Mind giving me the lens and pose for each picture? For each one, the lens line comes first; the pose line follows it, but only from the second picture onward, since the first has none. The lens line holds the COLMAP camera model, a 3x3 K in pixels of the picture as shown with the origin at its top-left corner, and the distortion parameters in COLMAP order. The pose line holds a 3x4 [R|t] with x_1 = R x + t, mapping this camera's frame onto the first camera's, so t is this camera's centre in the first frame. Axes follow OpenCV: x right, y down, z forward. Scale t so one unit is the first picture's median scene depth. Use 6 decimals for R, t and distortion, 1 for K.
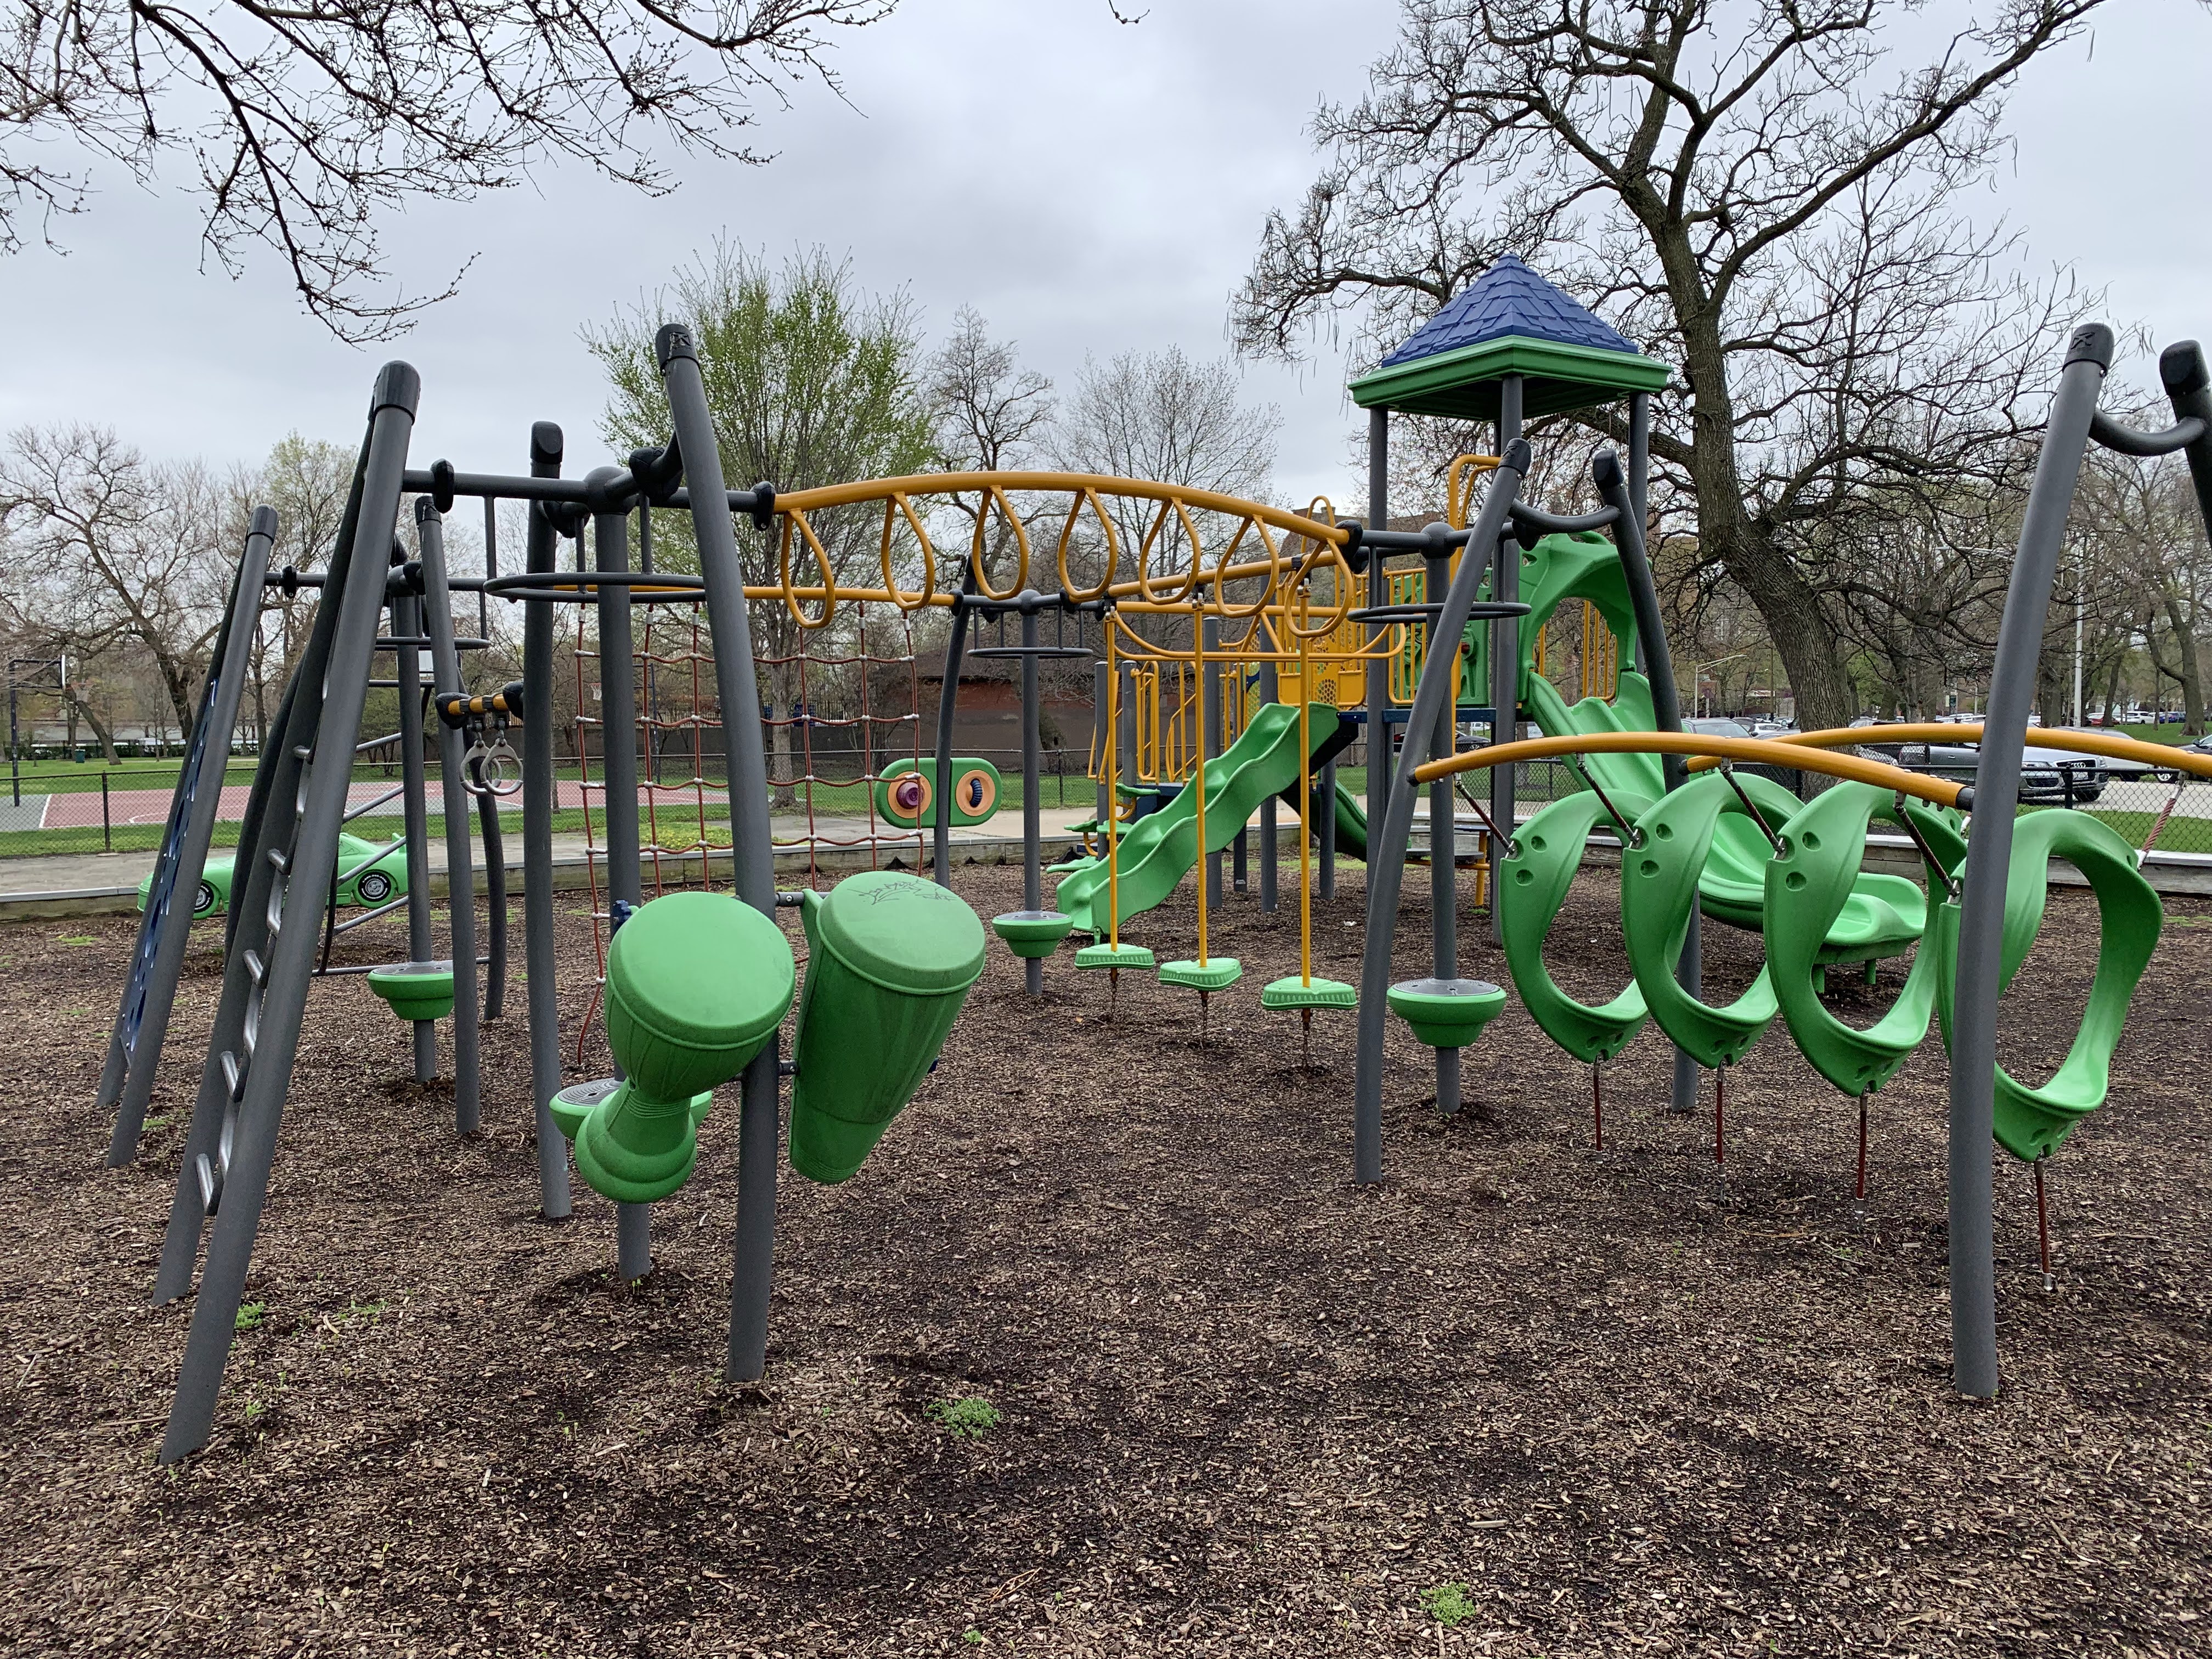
lens RADIAL K [[1673.6, 0, 1107.9], [0, 1673.6, 853.5], [0, 0, 1]] dist [0.011517, -0.002907]
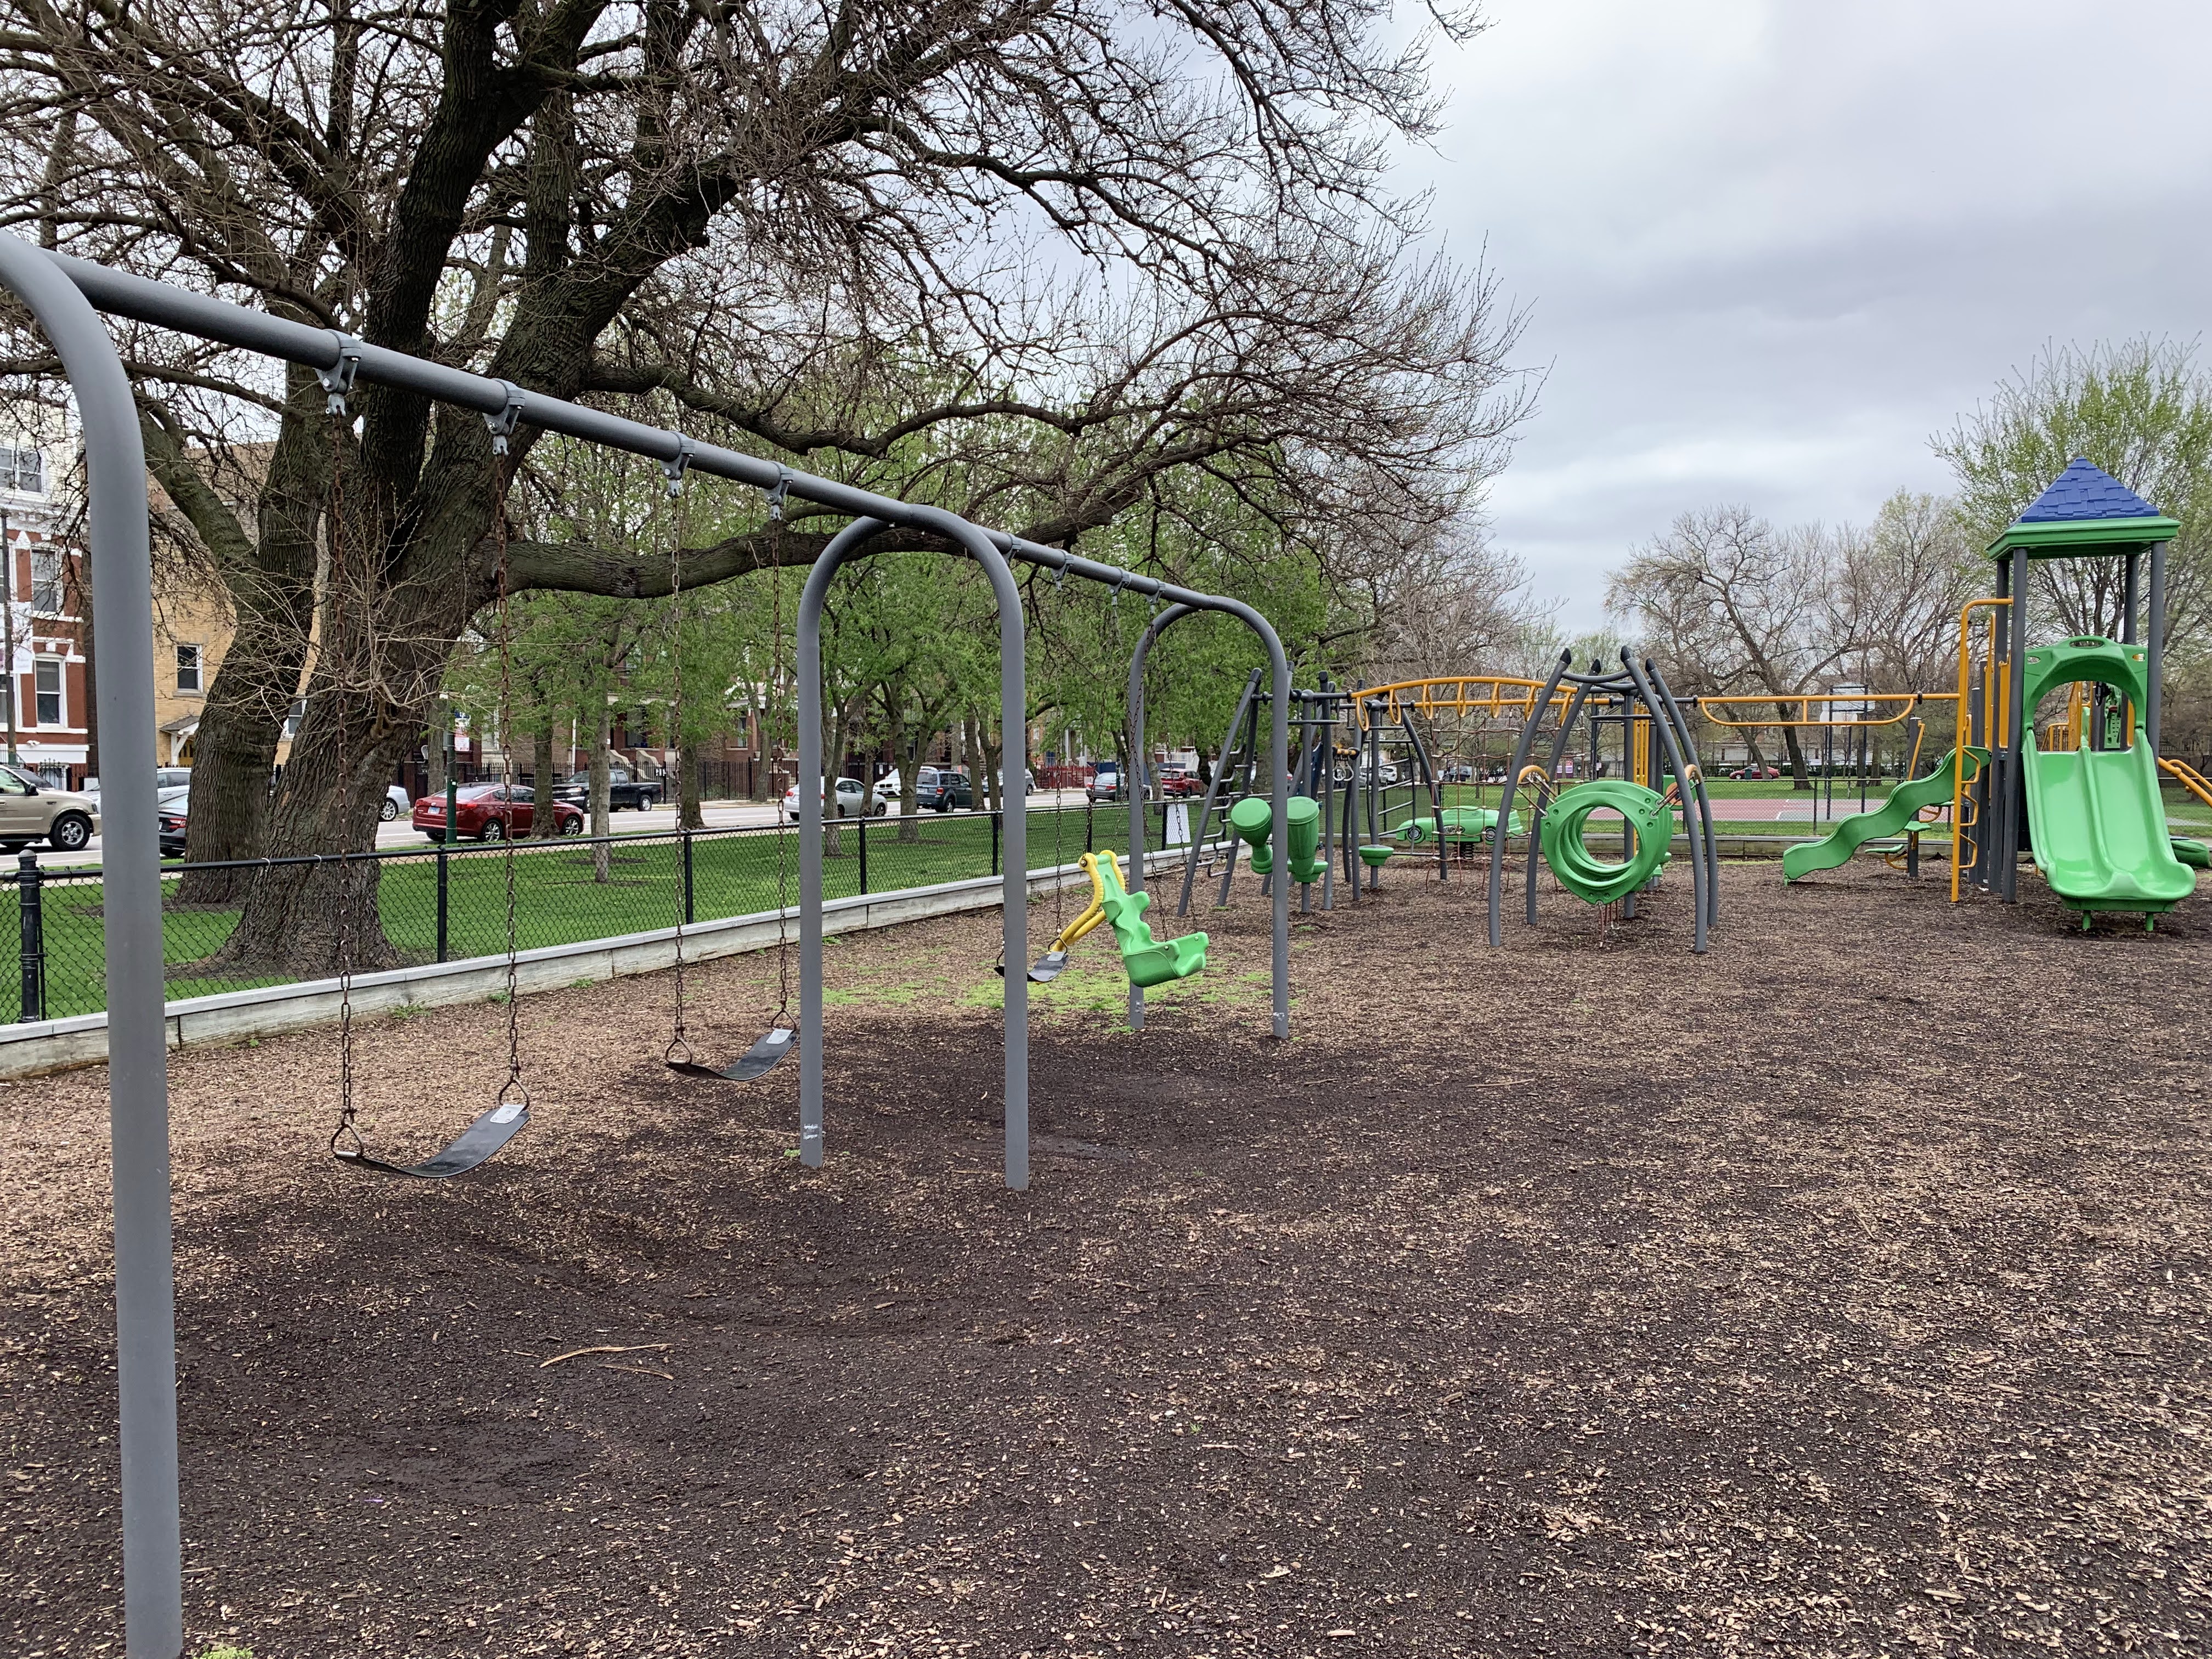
lens RADIAL K [[1673.6, 0, 1107.9], [0, 1673.6, 853.5], [0, 0, 1]] dist [0.011517, -0.002907]
pose [[0.563234, 0.057841, -0.824270, 0.171020], [-0.068817, 0.997365, 0.022964, 0.004727], [0.823427, 0.043790, 0.565731, -0.071992]]
